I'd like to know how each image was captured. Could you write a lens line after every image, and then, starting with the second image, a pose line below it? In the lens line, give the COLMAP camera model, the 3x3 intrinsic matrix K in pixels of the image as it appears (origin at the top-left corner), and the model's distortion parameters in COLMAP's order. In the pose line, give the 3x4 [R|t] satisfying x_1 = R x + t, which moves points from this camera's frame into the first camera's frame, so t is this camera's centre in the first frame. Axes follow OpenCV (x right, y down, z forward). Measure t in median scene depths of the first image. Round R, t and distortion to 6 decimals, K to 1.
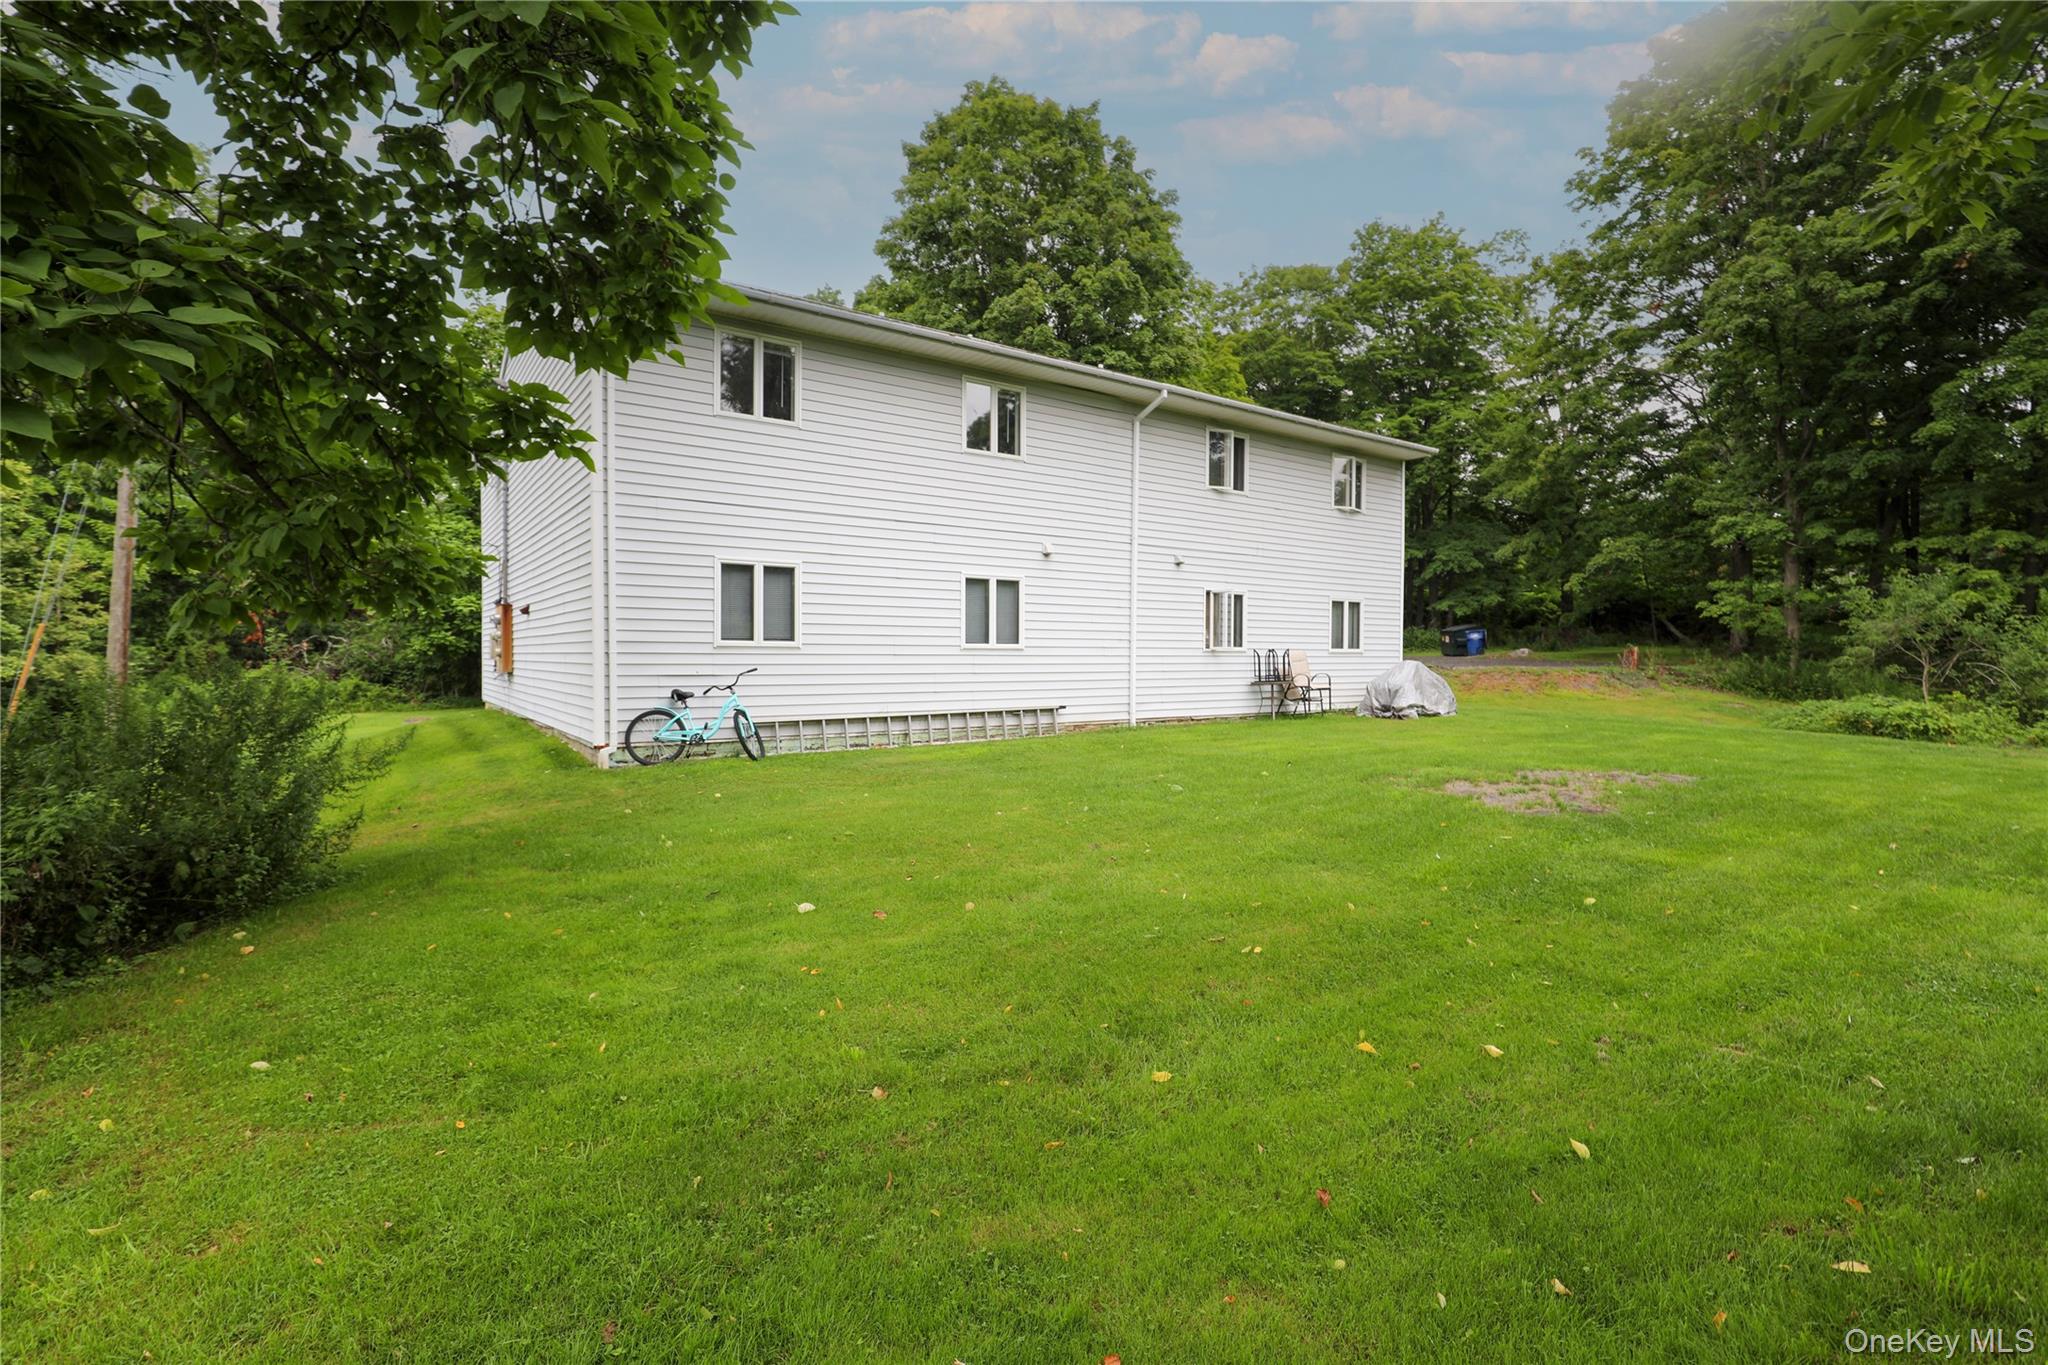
lens RADIAL K [[939.3, 0, 1013.8], [0, 939.3, 687.1], [0, 0, 1]] dist [-0.037847, 0.008145]
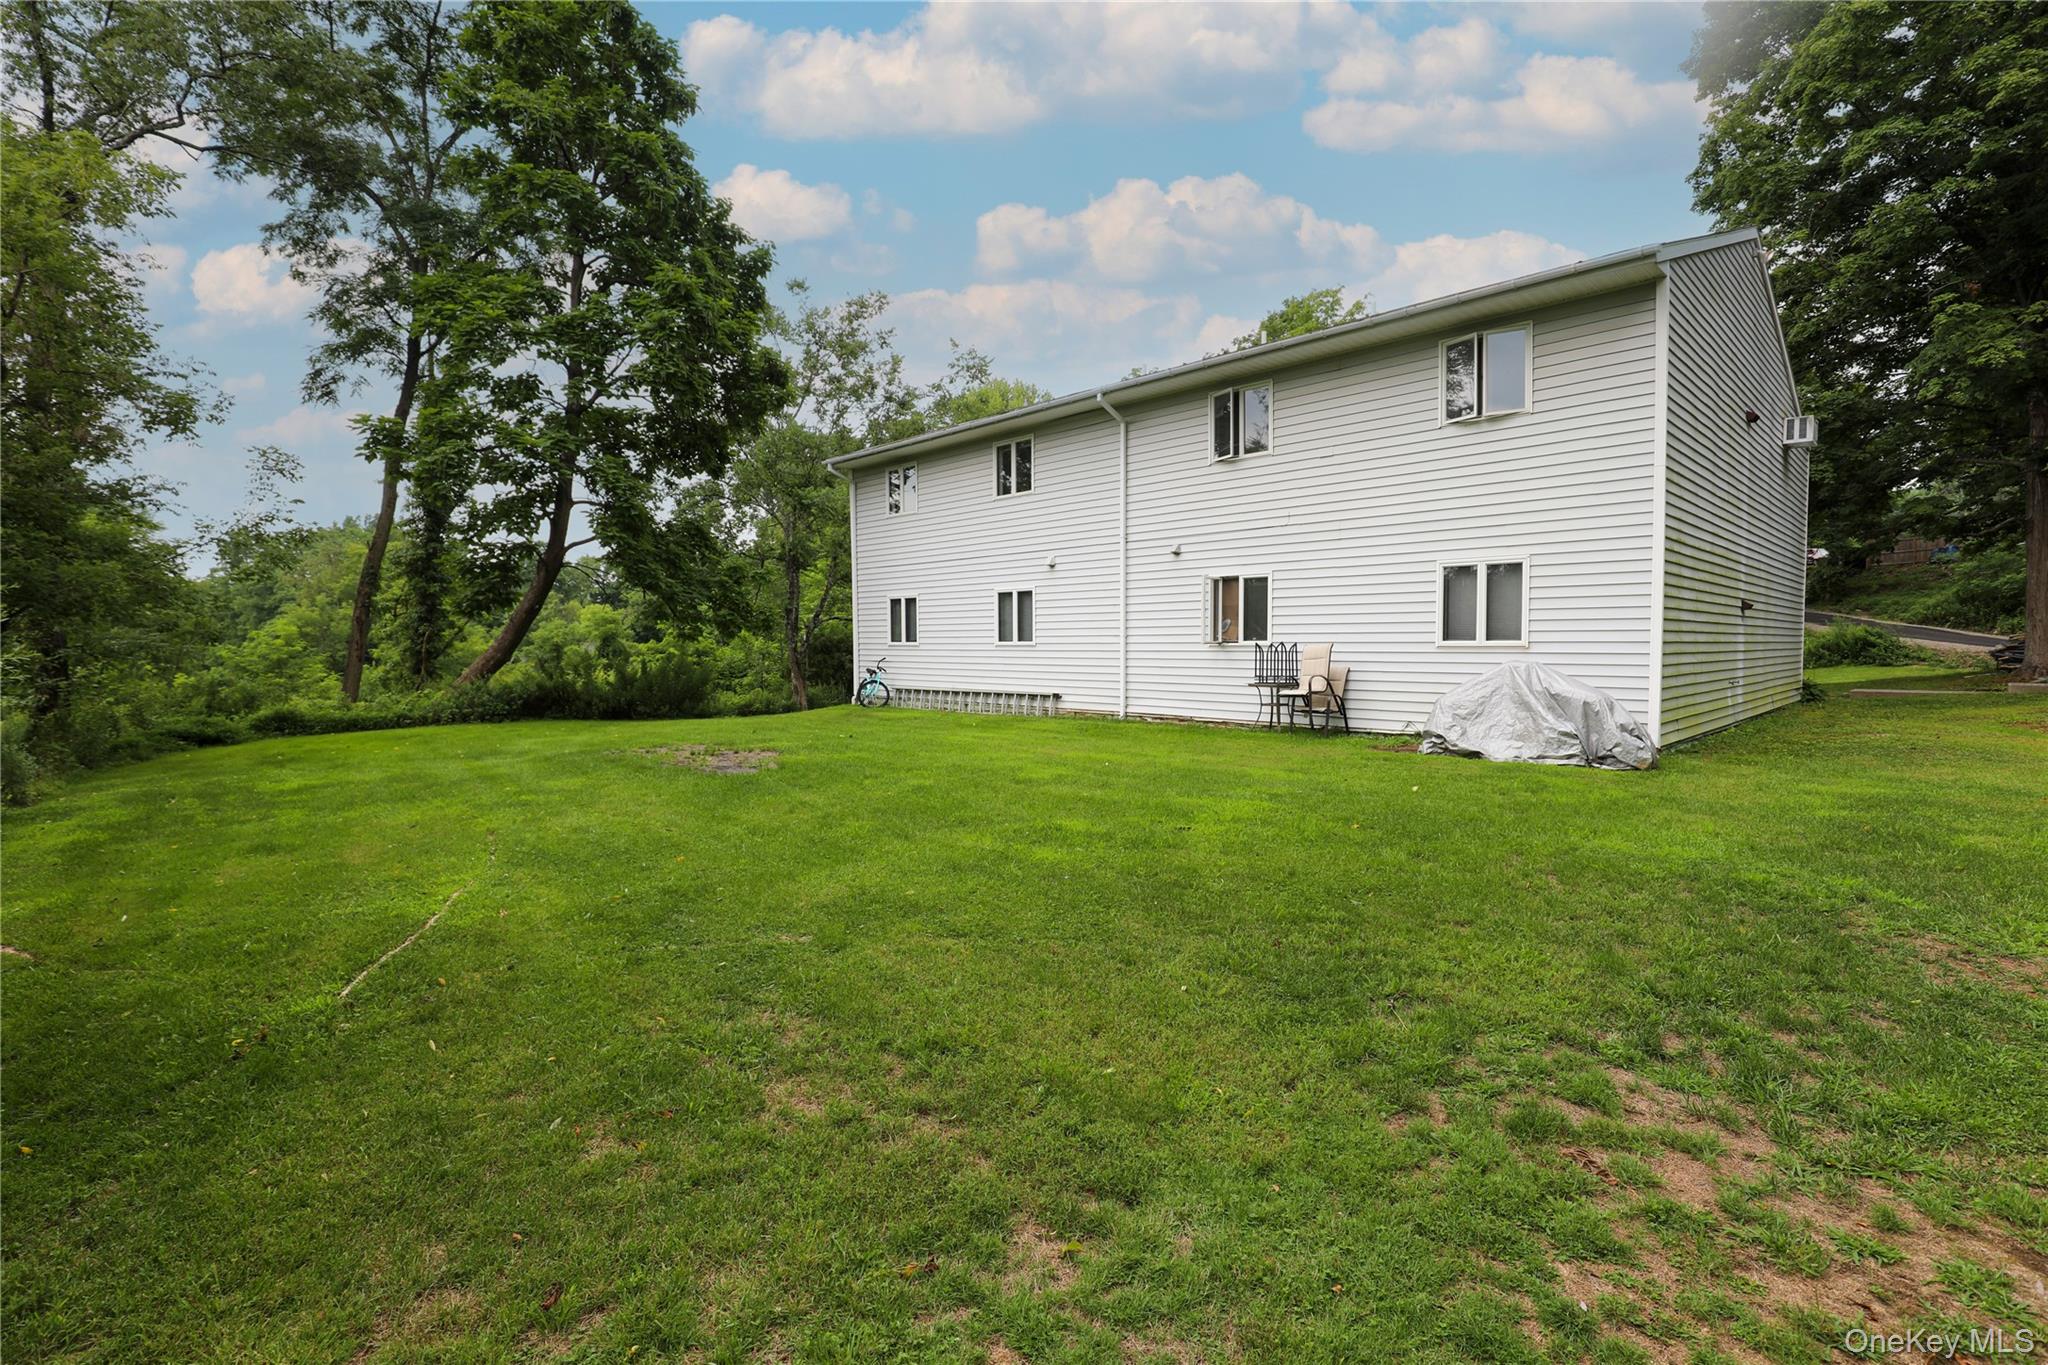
lens RADIAL K [[939.3, 0, 1013.8], [0, 939.3, 687.1], [0, 0, 1]] dist [-0.037847, 0.008145]
pose [[0.122133, 0.031531, -0.992013, 1.189210], [-0.044156, 0.998678, 0.026307, -0.016221], [0.991531, 0.040590, 0.123364, 0.790895]]
